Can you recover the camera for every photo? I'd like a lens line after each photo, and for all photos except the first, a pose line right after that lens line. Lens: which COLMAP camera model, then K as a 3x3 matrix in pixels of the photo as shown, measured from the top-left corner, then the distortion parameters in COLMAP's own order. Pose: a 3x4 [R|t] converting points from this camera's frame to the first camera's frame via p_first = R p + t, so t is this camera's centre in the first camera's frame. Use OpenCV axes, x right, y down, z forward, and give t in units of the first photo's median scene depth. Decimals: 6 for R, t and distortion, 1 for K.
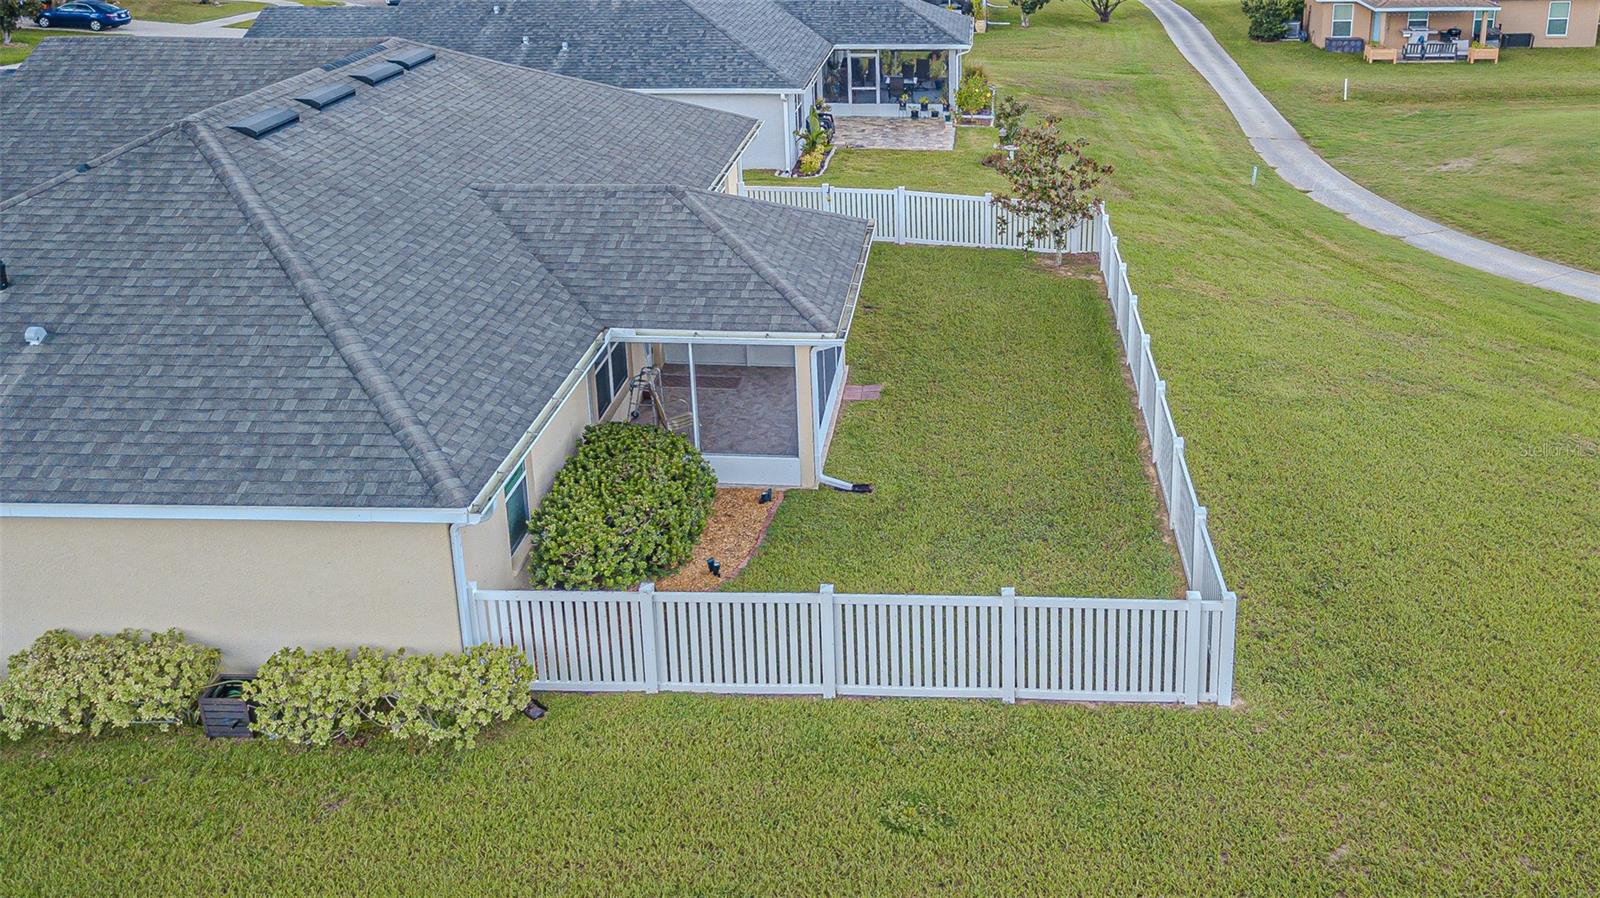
lens RADIAL K [[1385.9, 0, 909.9], [0, 1385.9, 196.9], [0, 0, 1]] dist [0.025500, 0.008385]
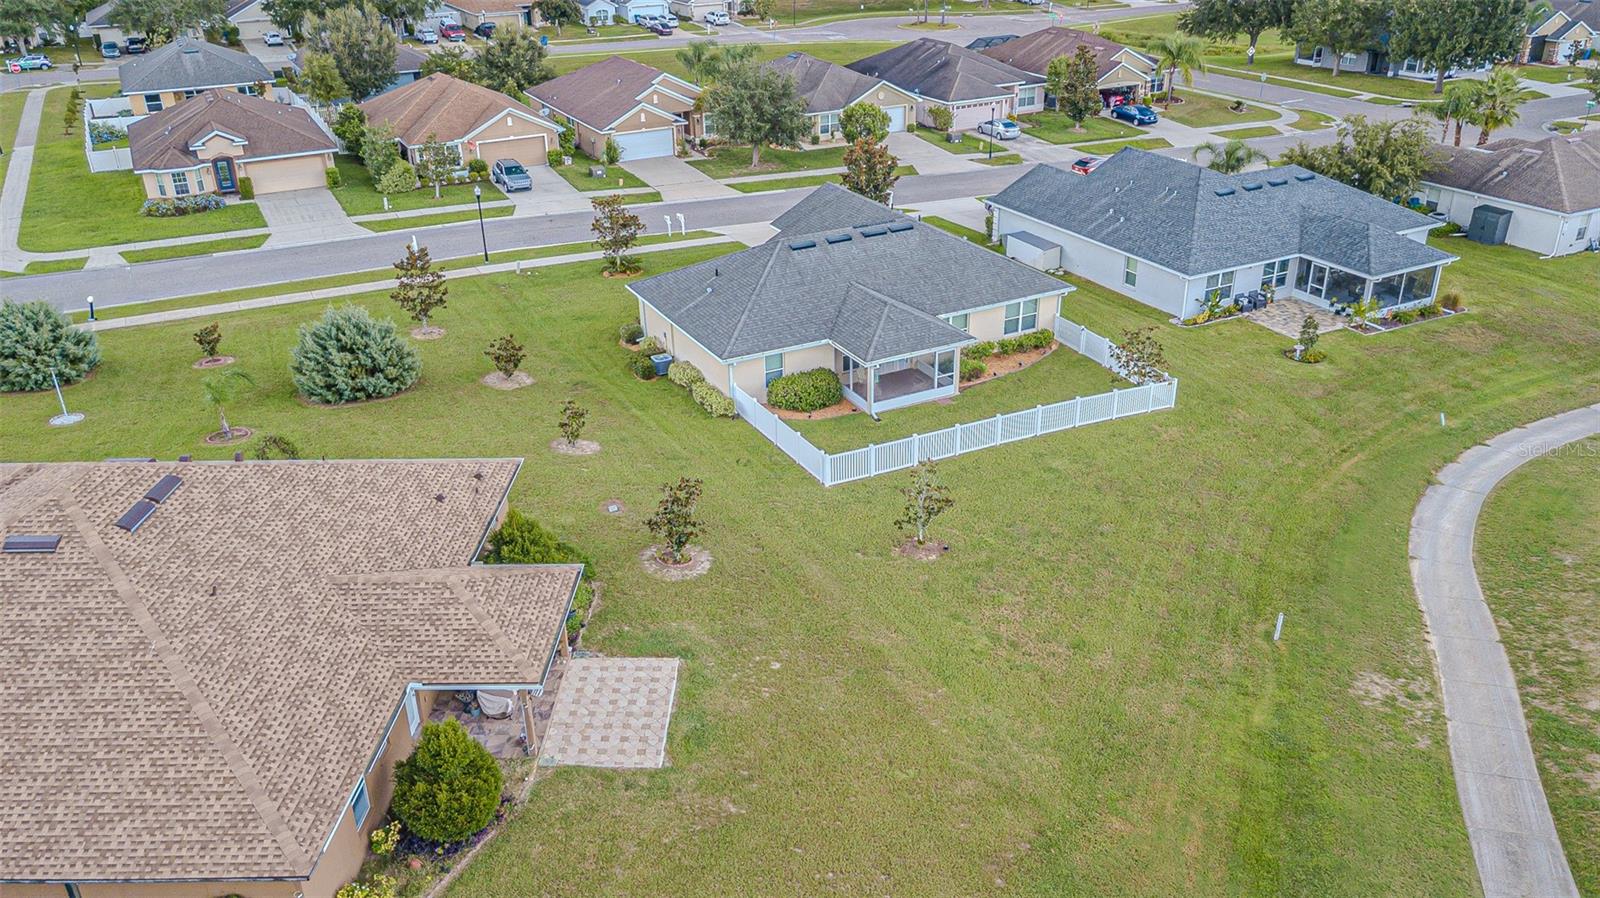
lens RADIAL K [[1224.5, 0, 731.4], [0, 1224.5, 485.2], [0, 0, 1]] dist [0.012443, 0.006020]
pose [[0.471775, 0.401274, -0.785116, 2.018533], [-0.208460, 0.915956, 0.342884, -0.512961], [0.856722, 0.001901, 0.515774, -0.623625]]
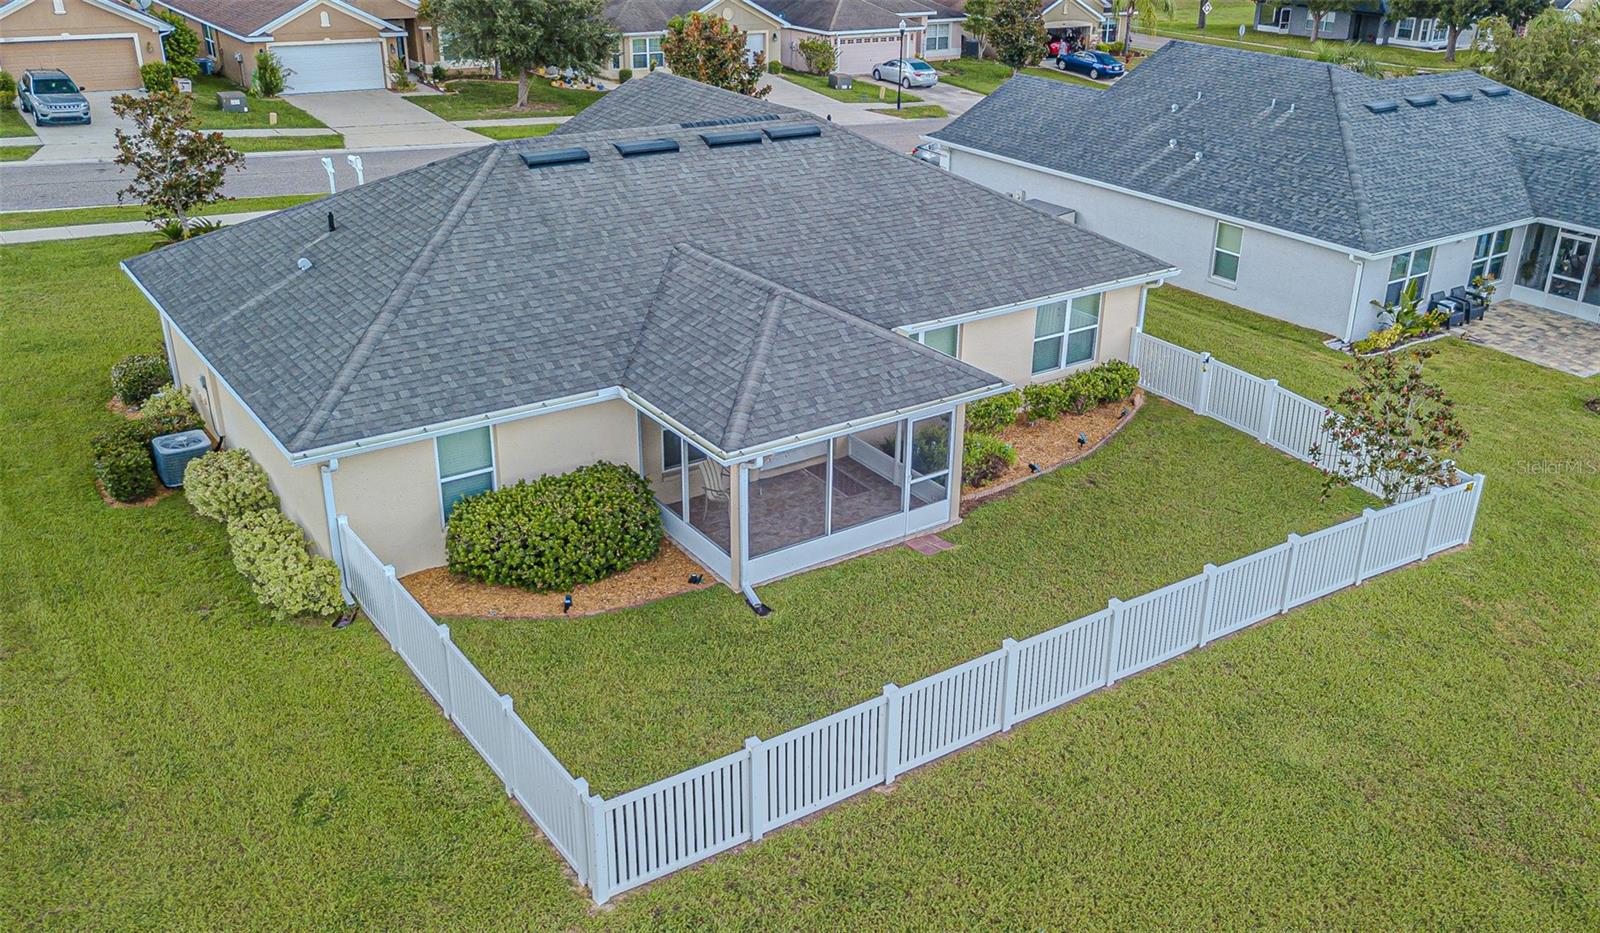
lens RADIAL K [[1383.6, 0, 851.2], [0, 1383.6, 459.7], [0, 0, 1]] dist [-0.011850, 0.070503]
pose [[0.636378, 0.333571, -0.695524, 0.739945], [-0.239894, 0.942536, 0.232543, -0.164445], [0.733126, 0.018867, 0.679831, 0.365946]]
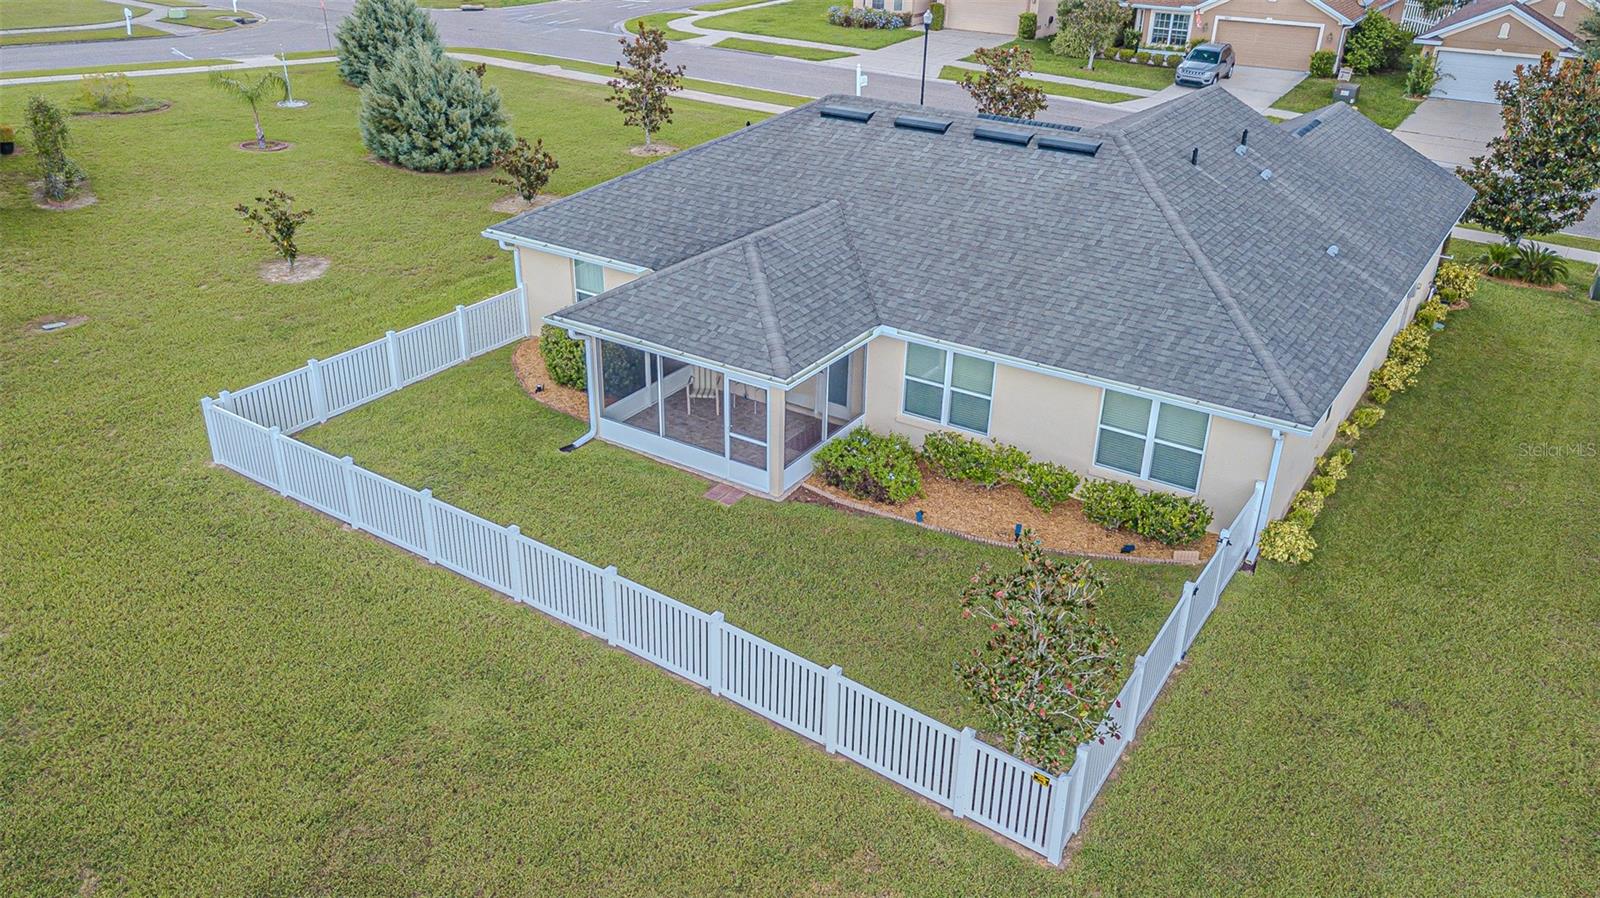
lens RADIAL K [[1182.1, 0, 756.5], [0, 1182.1, 471.8], [0, 0, 1]] dist [0.009157, 0.009861]
pose [[-0.519007, 0.410370, -0.749819, 0.807996], [-0.234488, 0.775208, 0.586573, -0.533945], [0.821978, 0.480259, -0.306111, 1.626483]]
